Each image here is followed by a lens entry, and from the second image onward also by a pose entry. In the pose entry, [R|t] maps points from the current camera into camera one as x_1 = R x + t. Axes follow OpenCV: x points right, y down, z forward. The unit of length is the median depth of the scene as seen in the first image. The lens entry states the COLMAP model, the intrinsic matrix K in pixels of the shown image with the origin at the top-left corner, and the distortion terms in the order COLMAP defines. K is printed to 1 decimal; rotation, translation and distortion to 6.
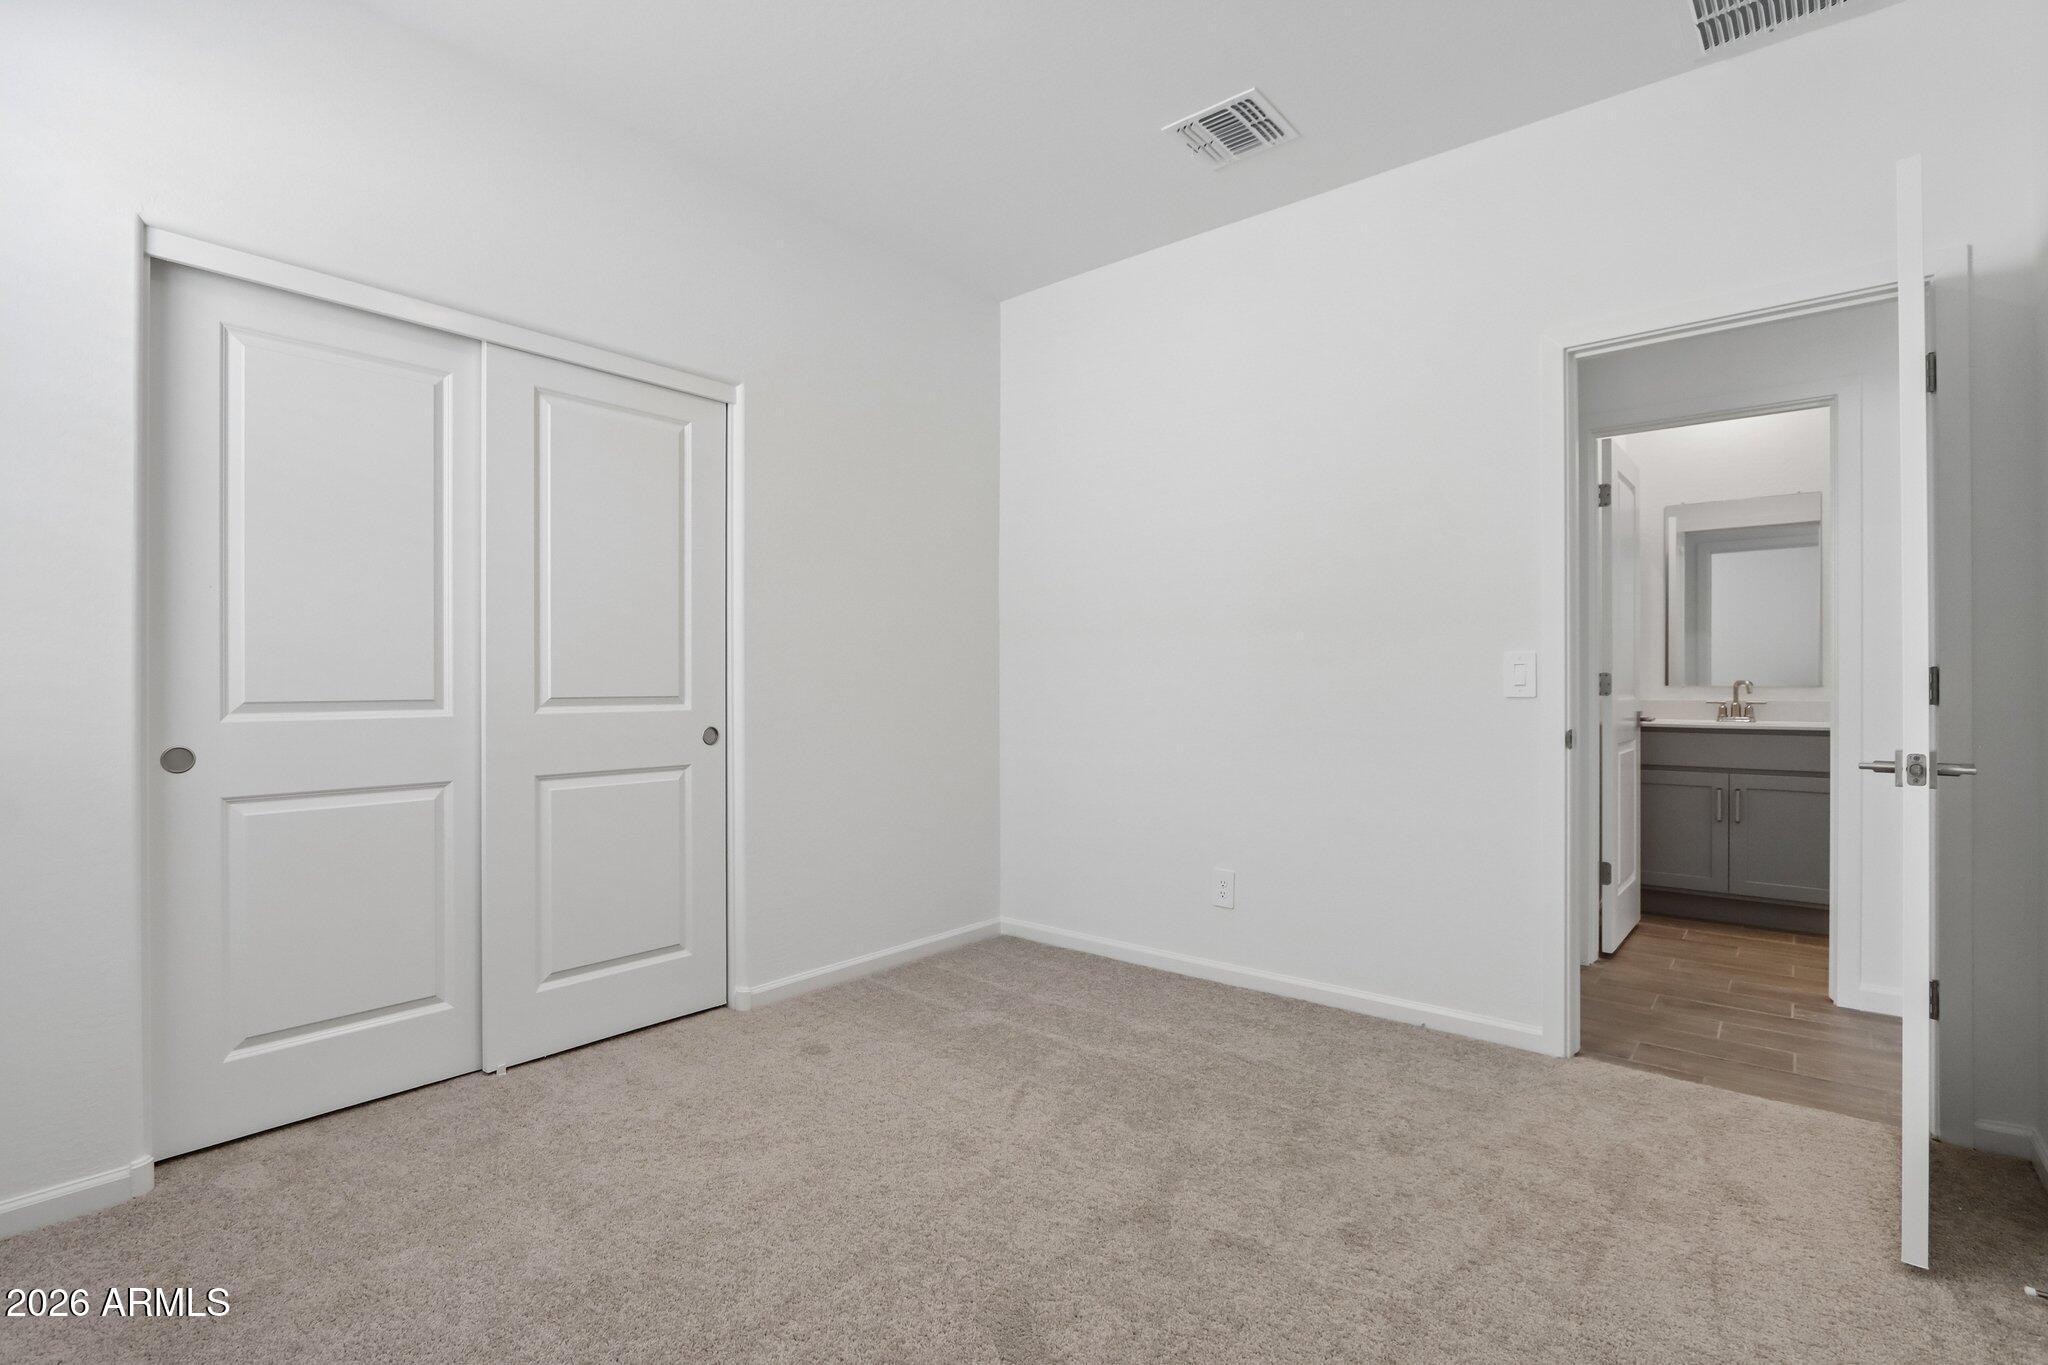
lens RADIAL K [[969.2, 0, 1006.6], [0, 969.2, 681.6], [0, 0, 1]] dist [-0.016031, 0.003360]
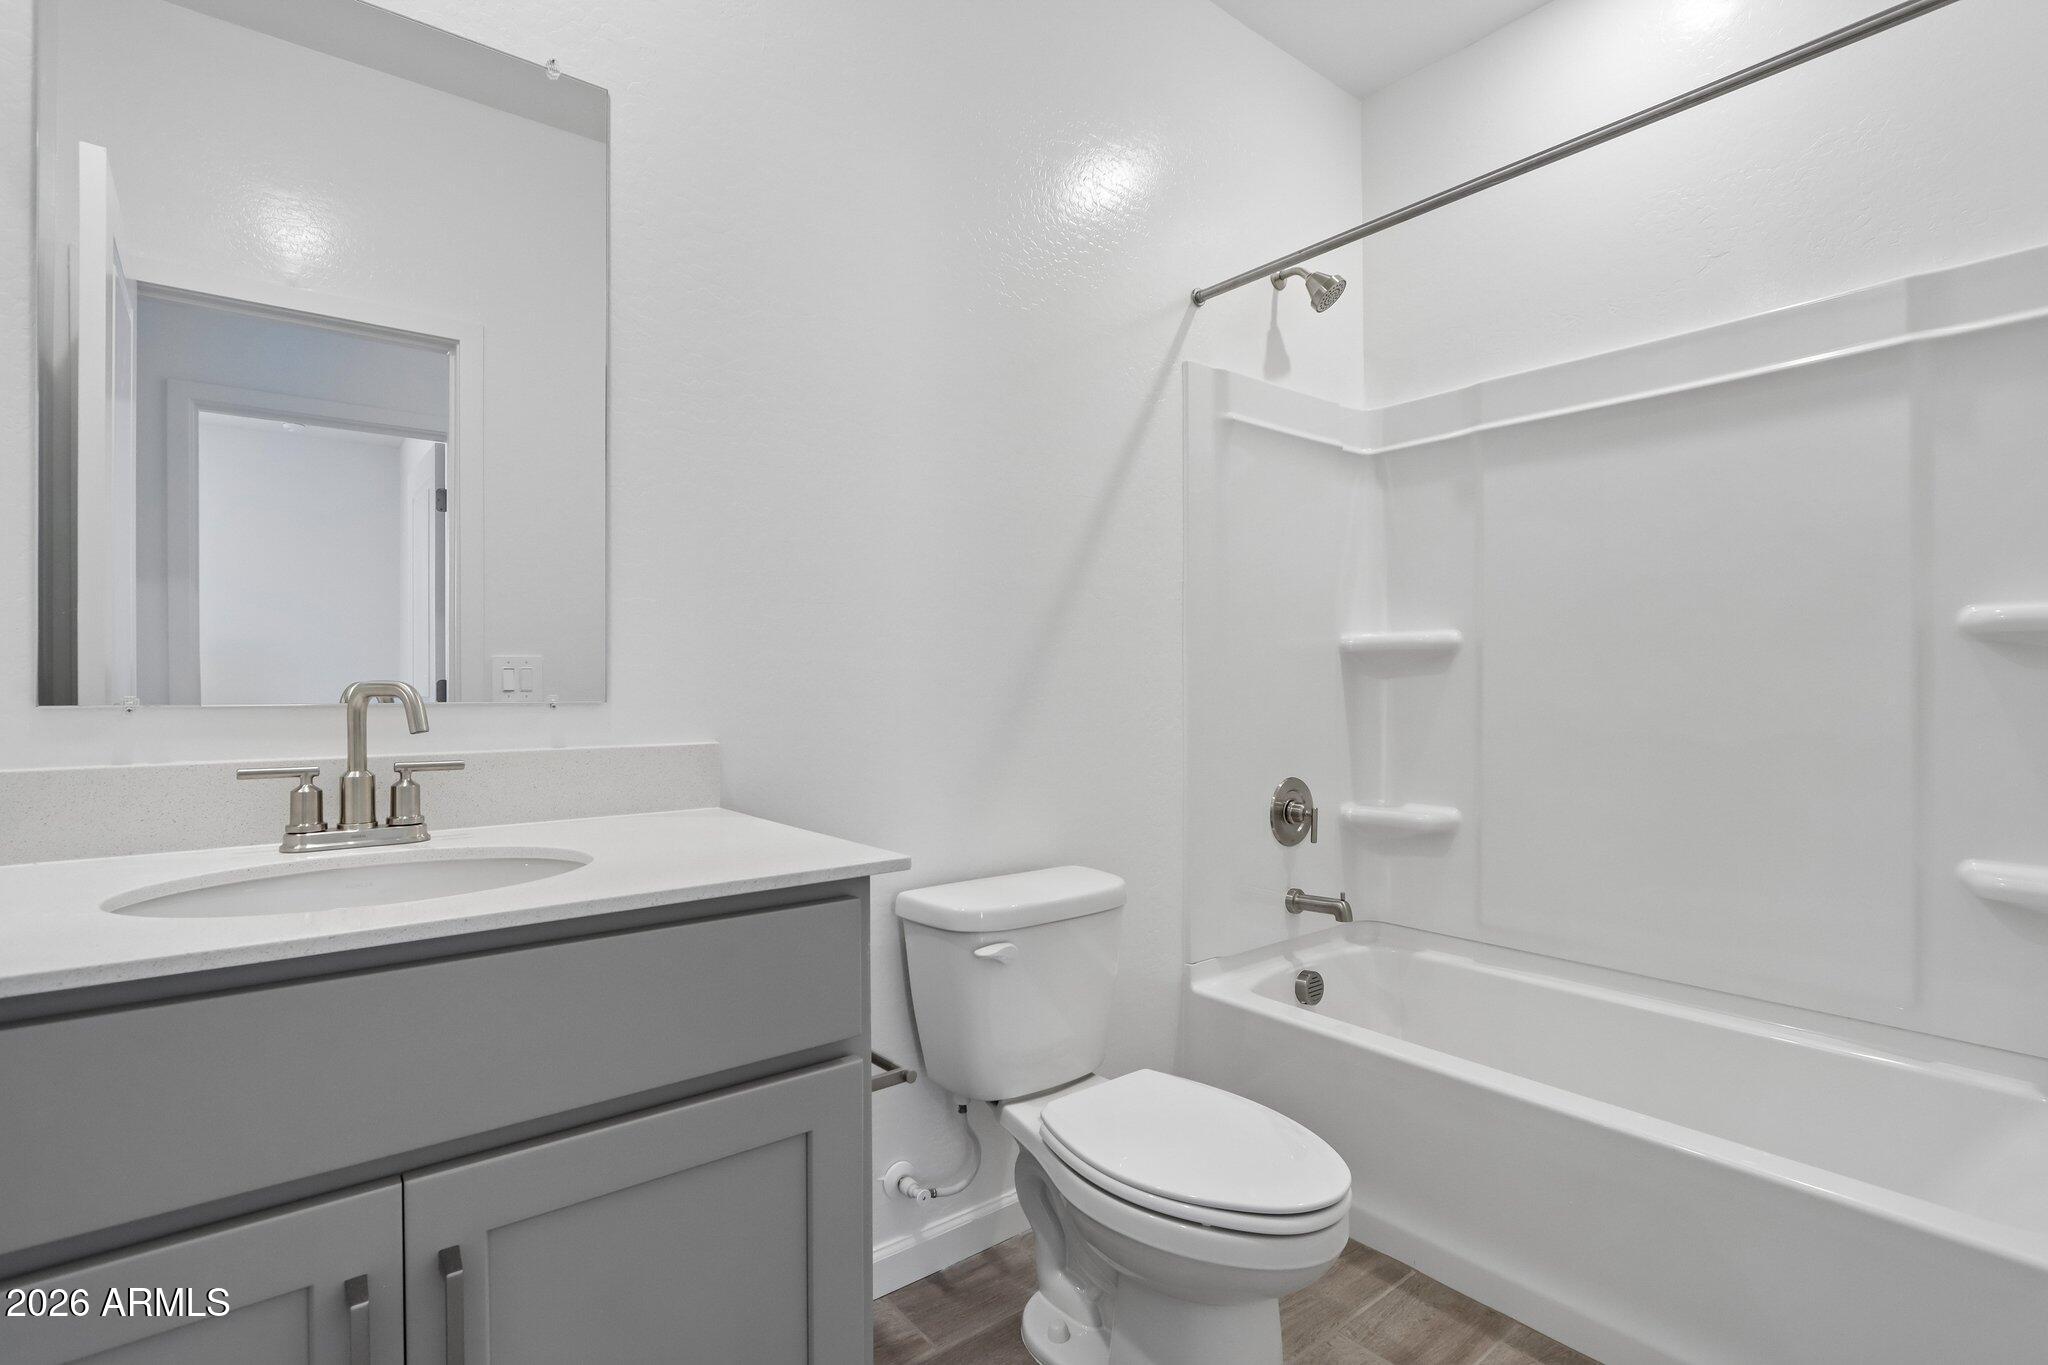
lens RADIAL K [[969.2, 0, 1015.0], [0, 969.2, 679.7], [0, 0, 1]] dist [-0.016031, 0.003360]
pose [[0.212751, 0.014305, 0.977002, 0.228865], [0.010461, 0.999802, -0.016916, 0.002112], [-0.977051, 0.013819, 0.212559, 0.323928]]
